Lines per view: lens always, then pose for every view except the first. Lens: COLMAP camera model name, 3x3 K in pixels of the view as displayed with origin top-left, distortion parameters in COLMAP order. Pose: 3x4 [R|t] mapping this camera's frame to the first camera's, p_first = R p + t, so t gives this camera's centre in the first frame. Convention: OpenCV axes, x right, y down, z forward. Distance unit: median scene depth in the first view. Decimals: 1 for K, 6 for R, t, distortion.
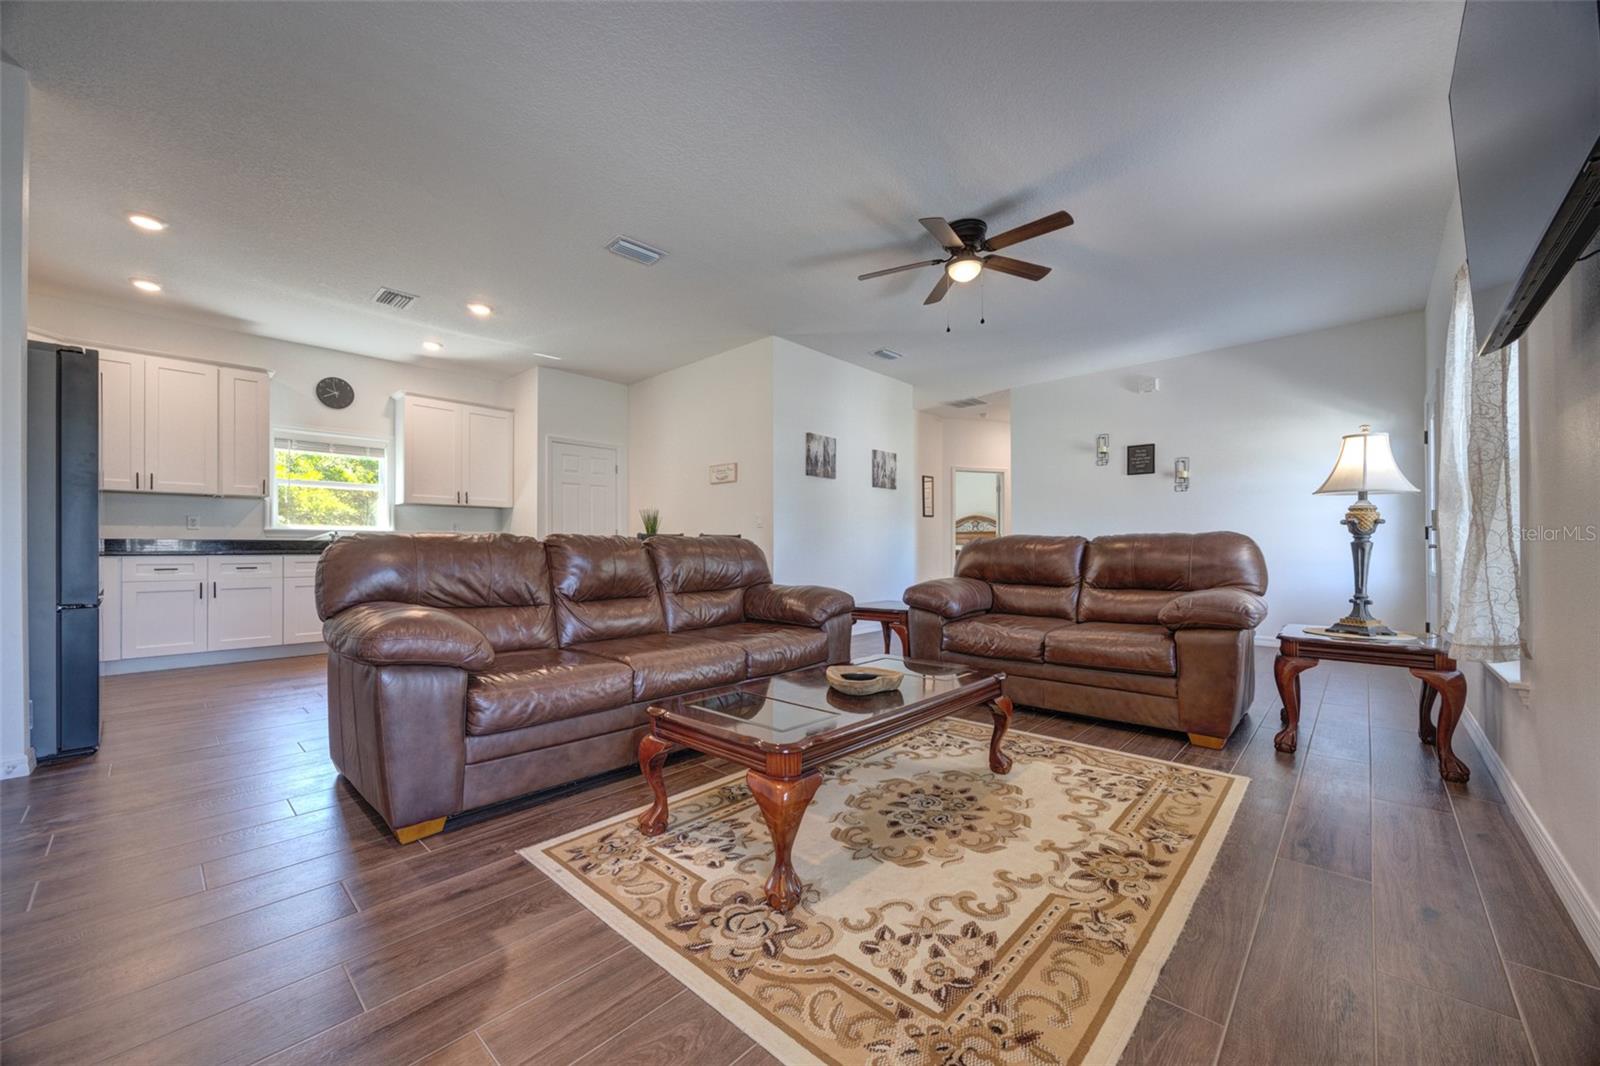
lens RADIAL K [[624.8, 0, 798.3], [0, 624.8, 540.6], [0, 0, 1]] dist [-0.000061, 0.000003]
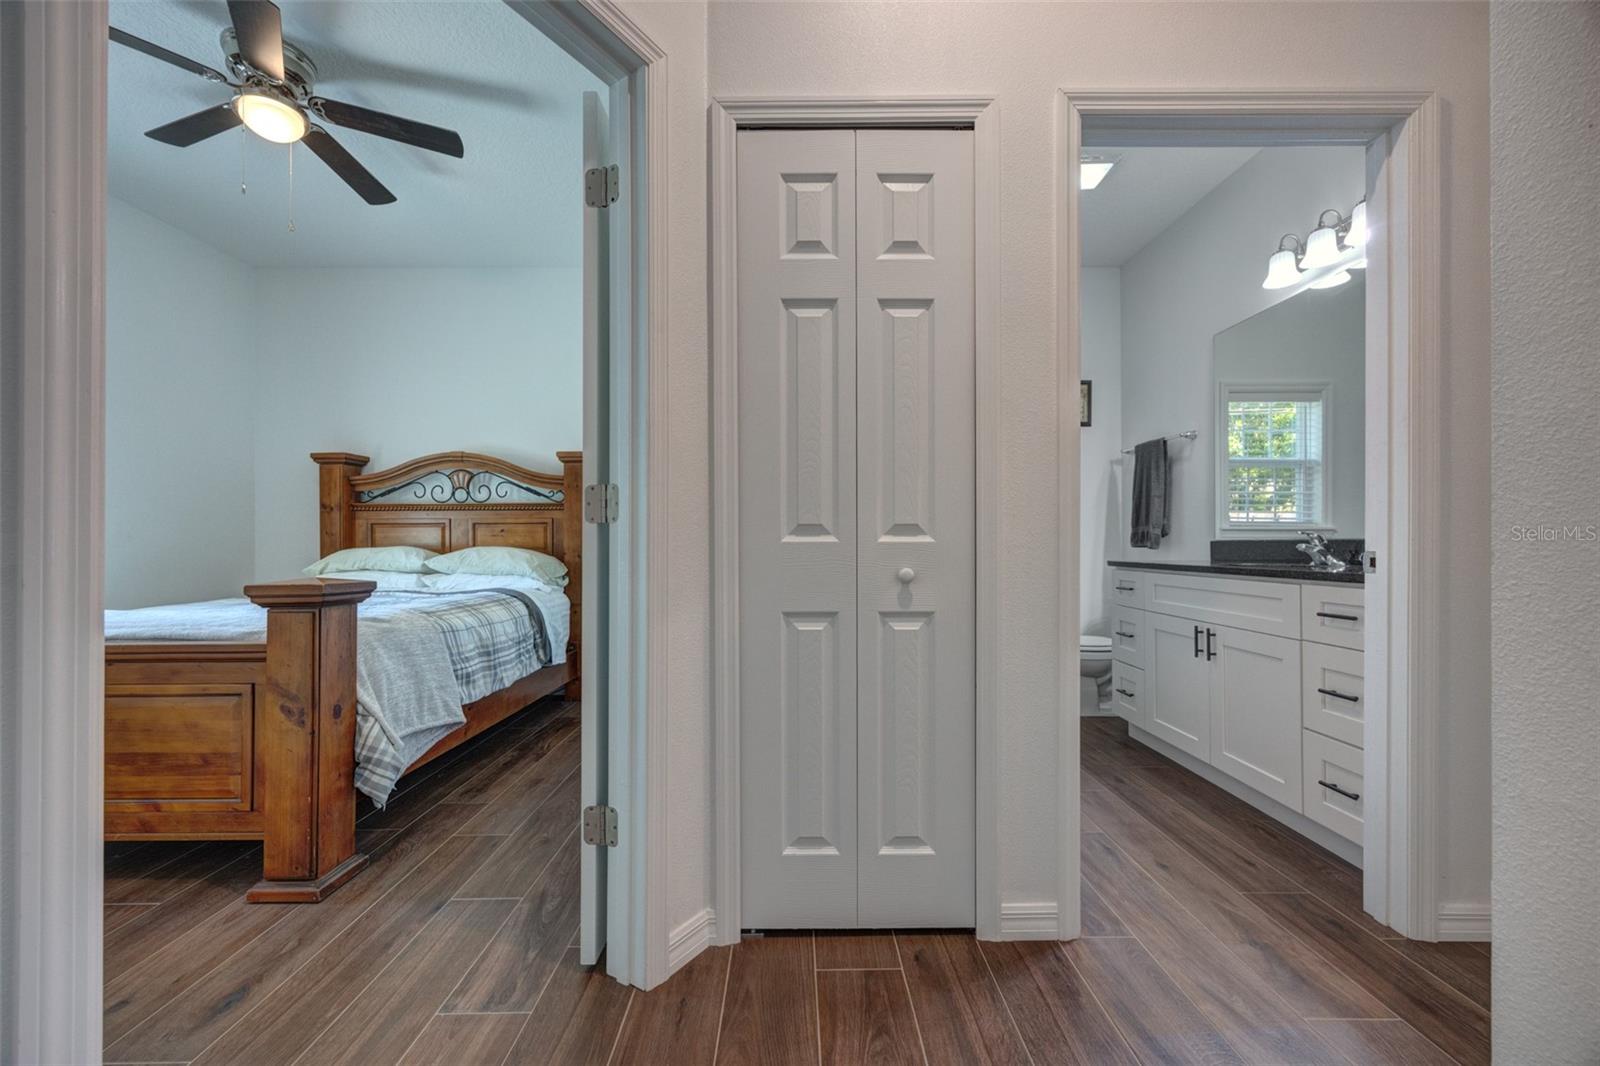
lens RADIAL K [[624.8, 0, 798.3], [0, 624.8, 540.6], [0, 0, 1]] dist [-0.000061, 0.000003]
pose [[0.730427, -0.001402, 0.682989, 0.385872], [-0.005687, 0.999951, 0.008135, 0.001377], [-0.682967, -0.009826, 0.730383, 1.316224]]
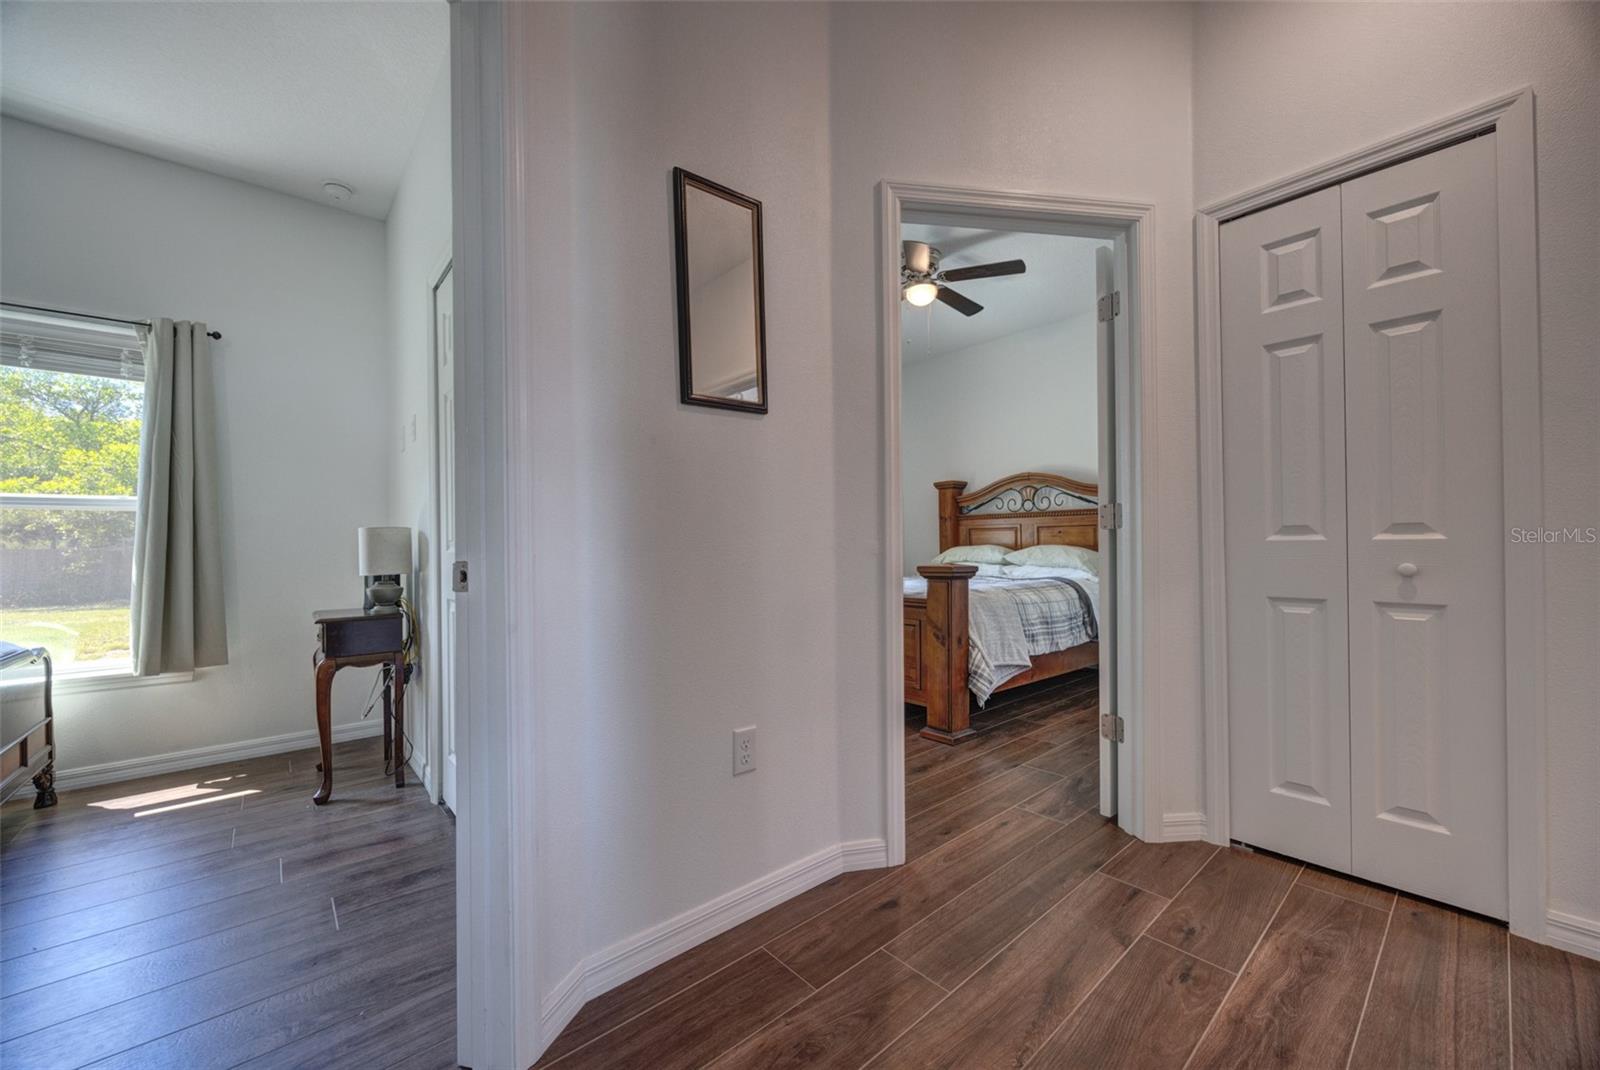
lens RADIAL K [[608.4, 0, 793.5], [0, 608.4, 540.1], [0, 0, 1]] dist [0.001200, 0.000155]
pose [[0.993082, -0.012194, -0.116788, 0.353421], [0.013049, 0.999893, 0.006559, -0.001158], [0.116696, -0.008038, 0.993135, 1.175924]]
